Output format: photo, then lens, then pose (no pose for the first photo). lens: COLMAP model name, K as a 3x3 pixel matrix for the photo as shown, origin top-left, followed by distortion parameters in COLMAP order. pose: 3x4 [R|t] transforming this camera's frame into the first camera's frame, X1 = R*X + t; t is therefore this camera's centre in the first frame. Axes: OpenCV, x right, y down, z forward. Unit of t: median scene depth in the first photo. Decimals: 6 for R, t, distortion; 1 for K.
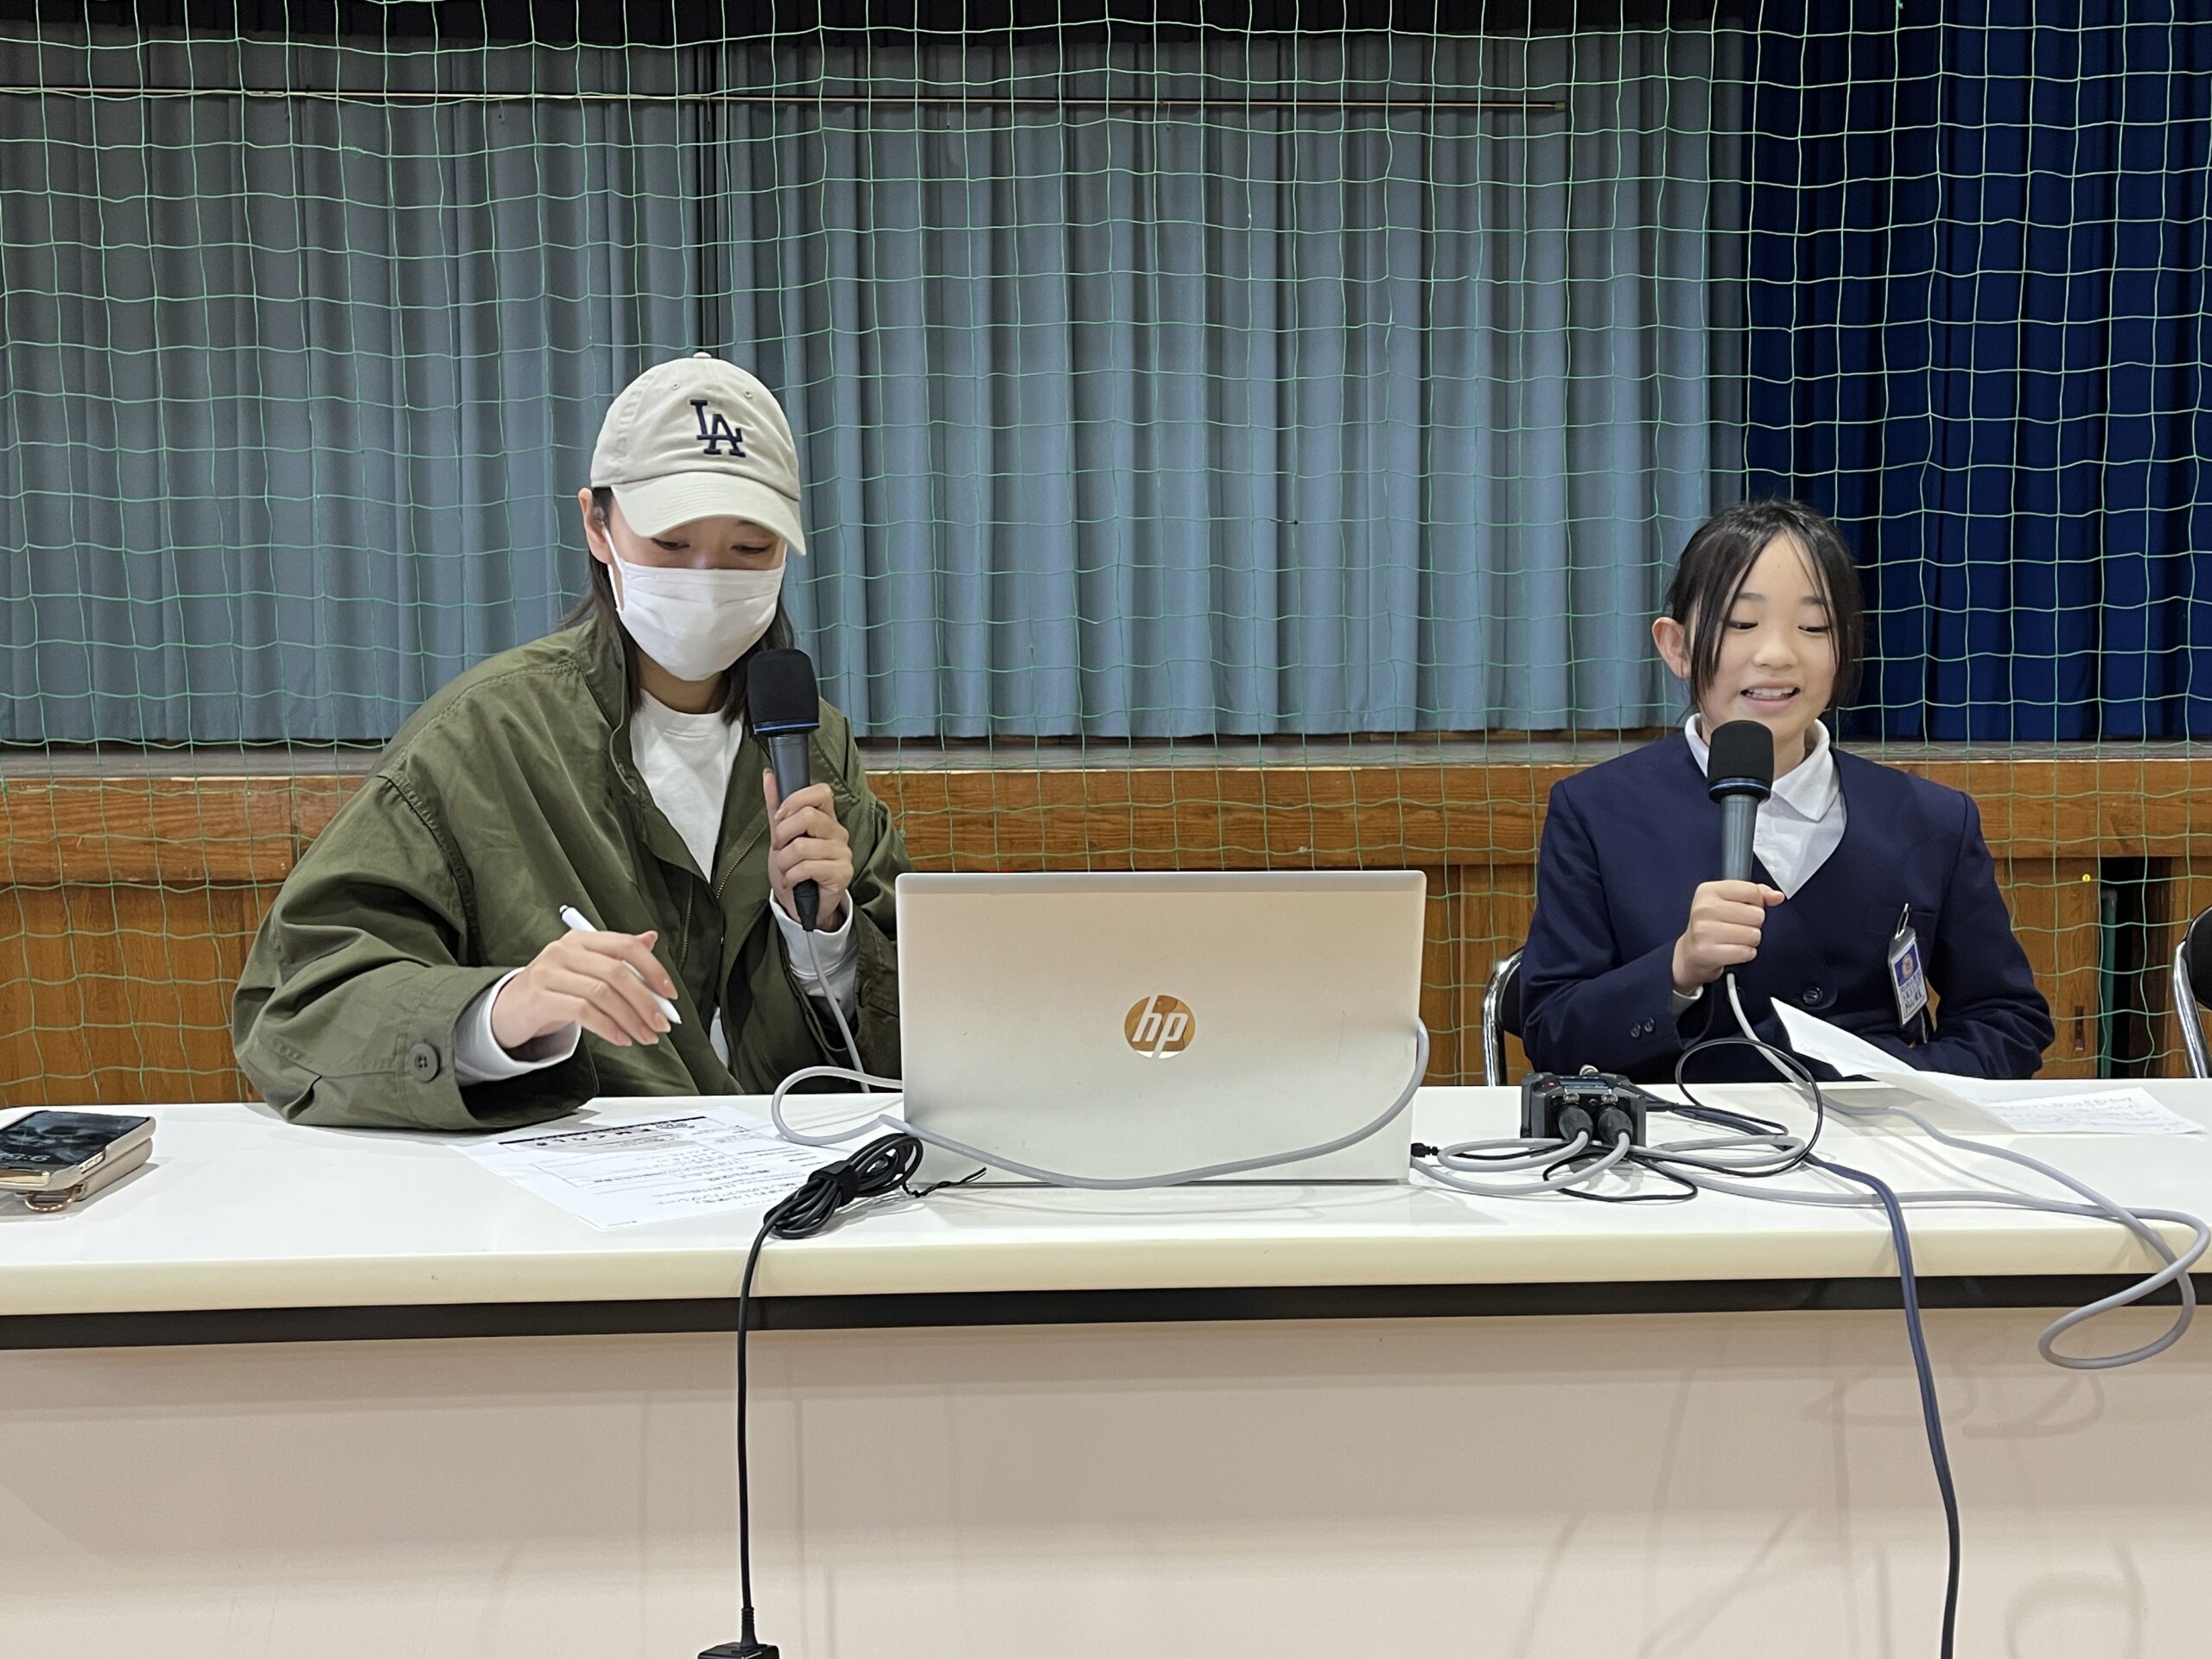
lens RADIAL K [[2025.6, 0, 1102.4], [0, 2025.6, 818.9], [0, 0, 1]] dist [0.005100, 0.000000]
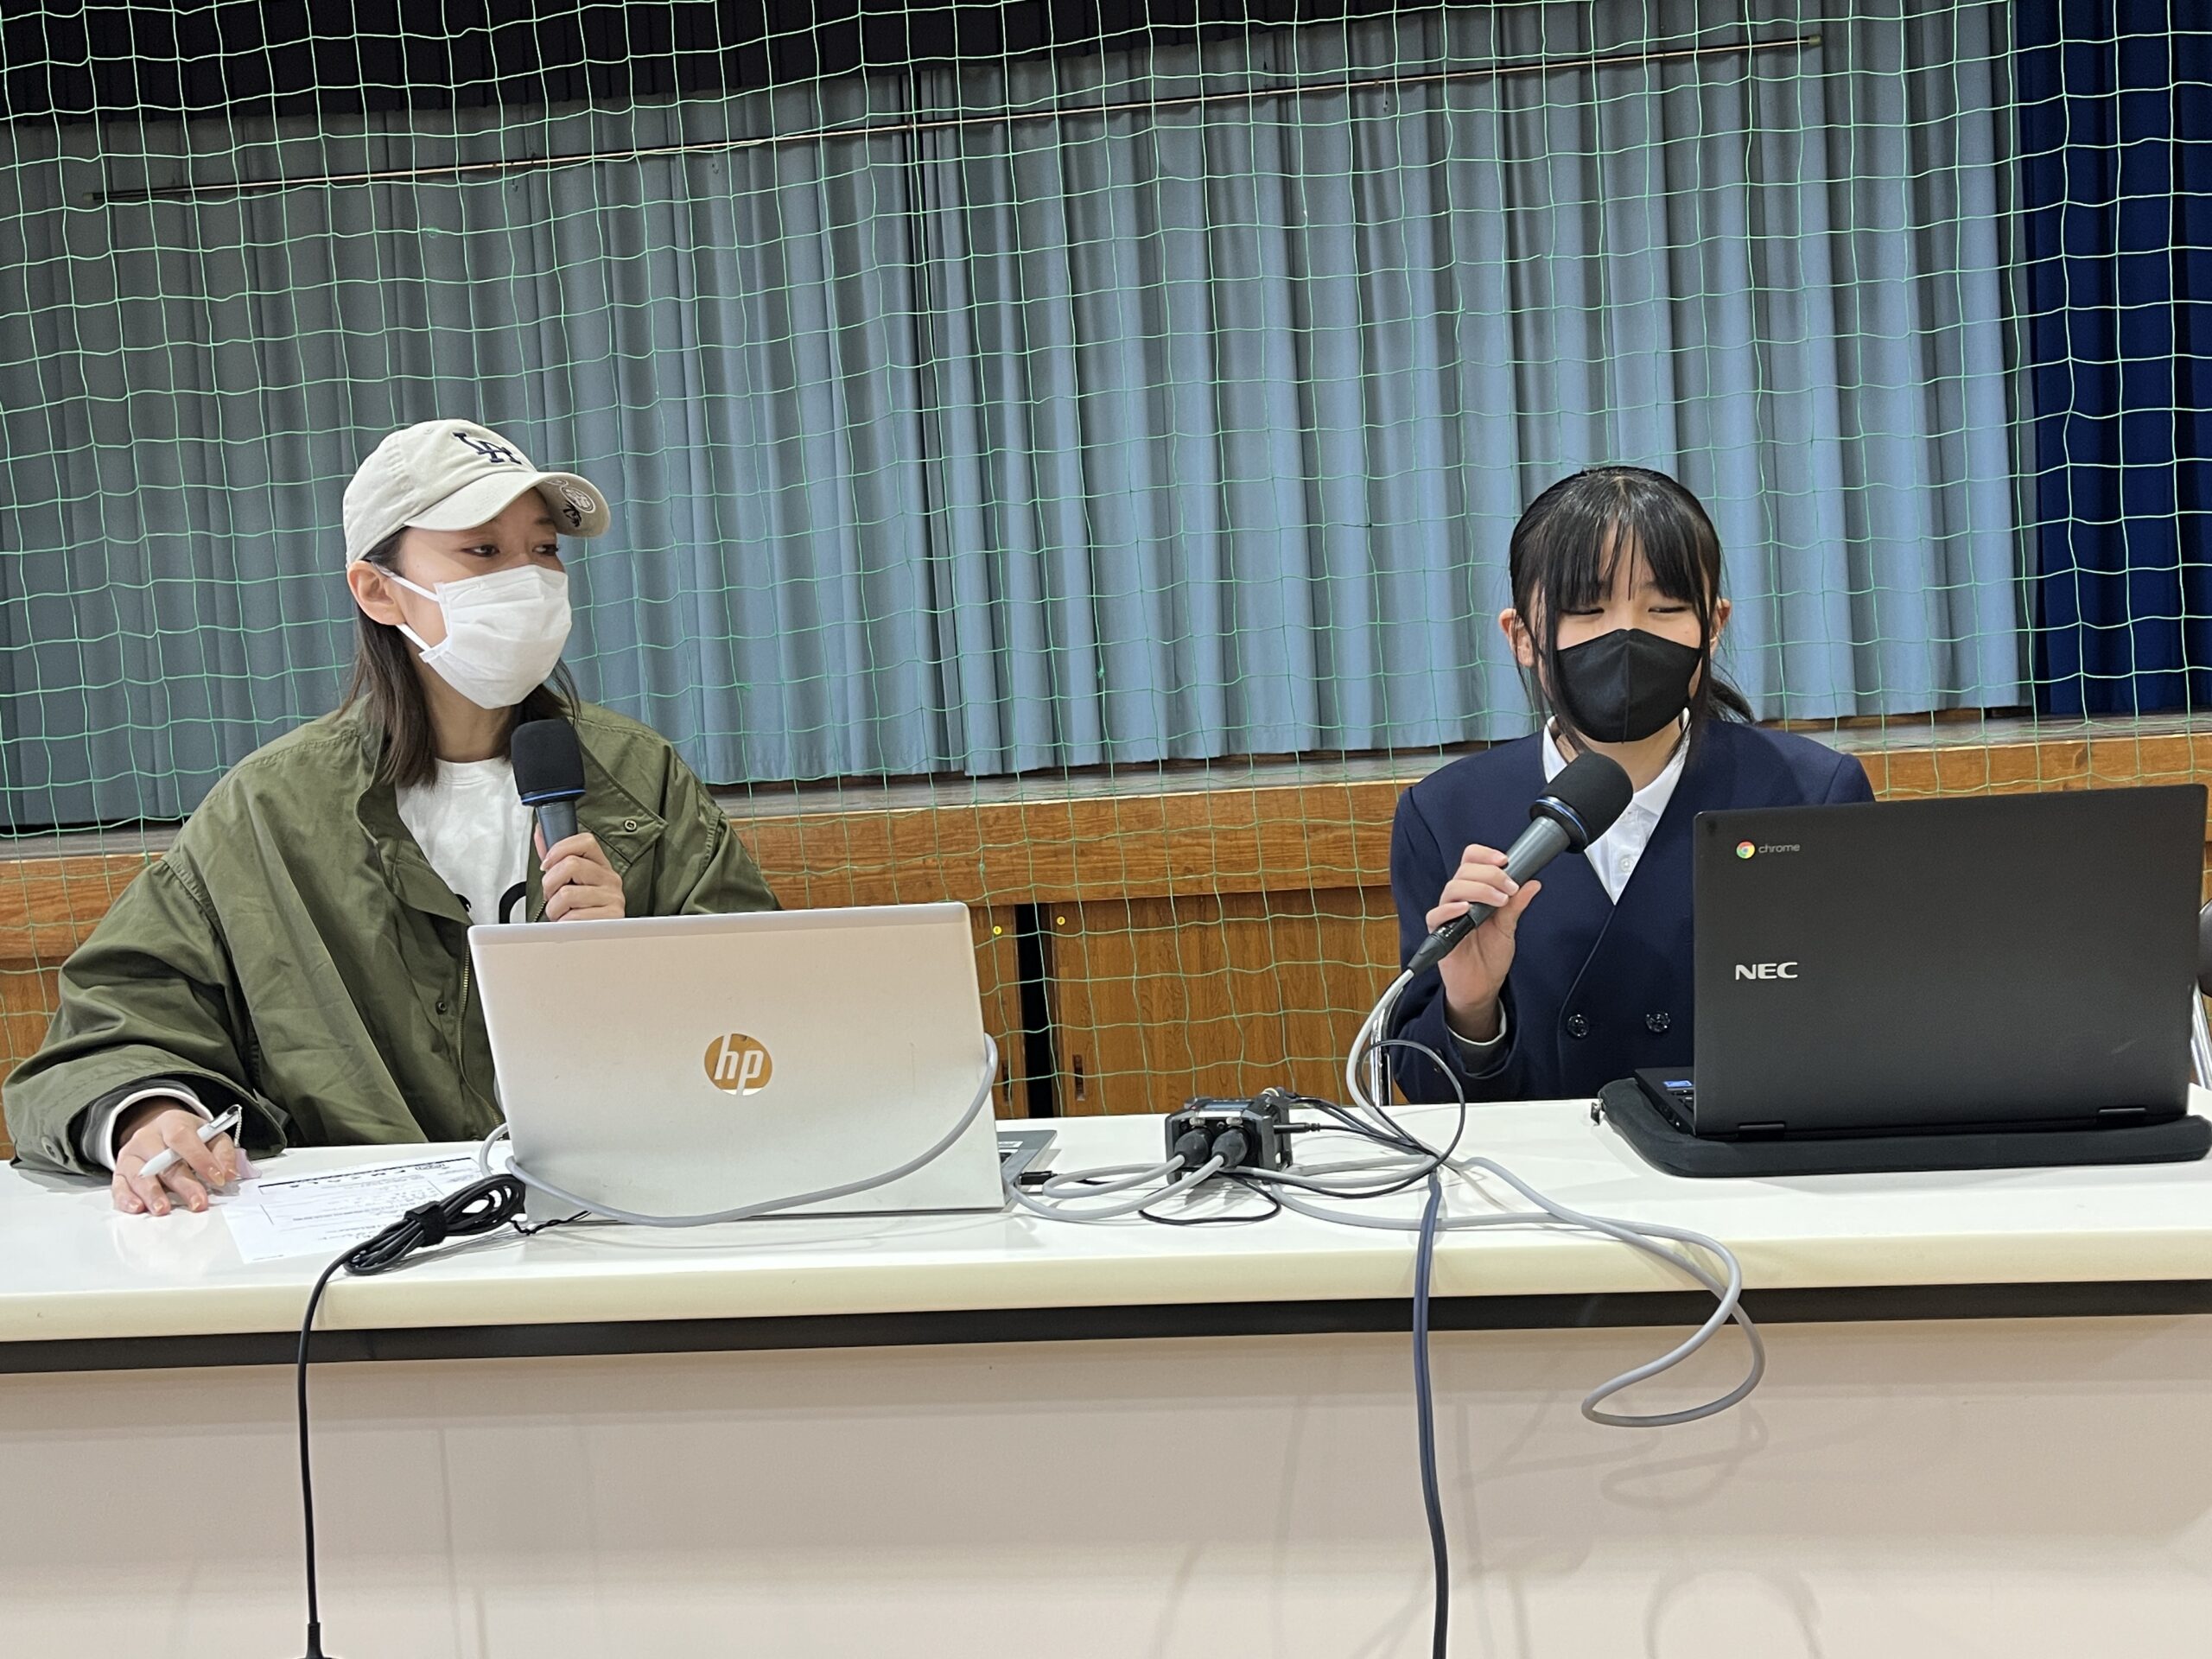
lens RADIAL K [[2110.1, 0, 1106.1], [0, 2110.1, 838.4], [0, 0, 1]] dist [0.017856, 0.000000]
pose [[0.987381, -0.044824, -0.151885, 0.318130], [0.044739, 0.998991, -0.003982, 0.000449], [0.151910, -0.002864, 0.988390, -0.026382]]
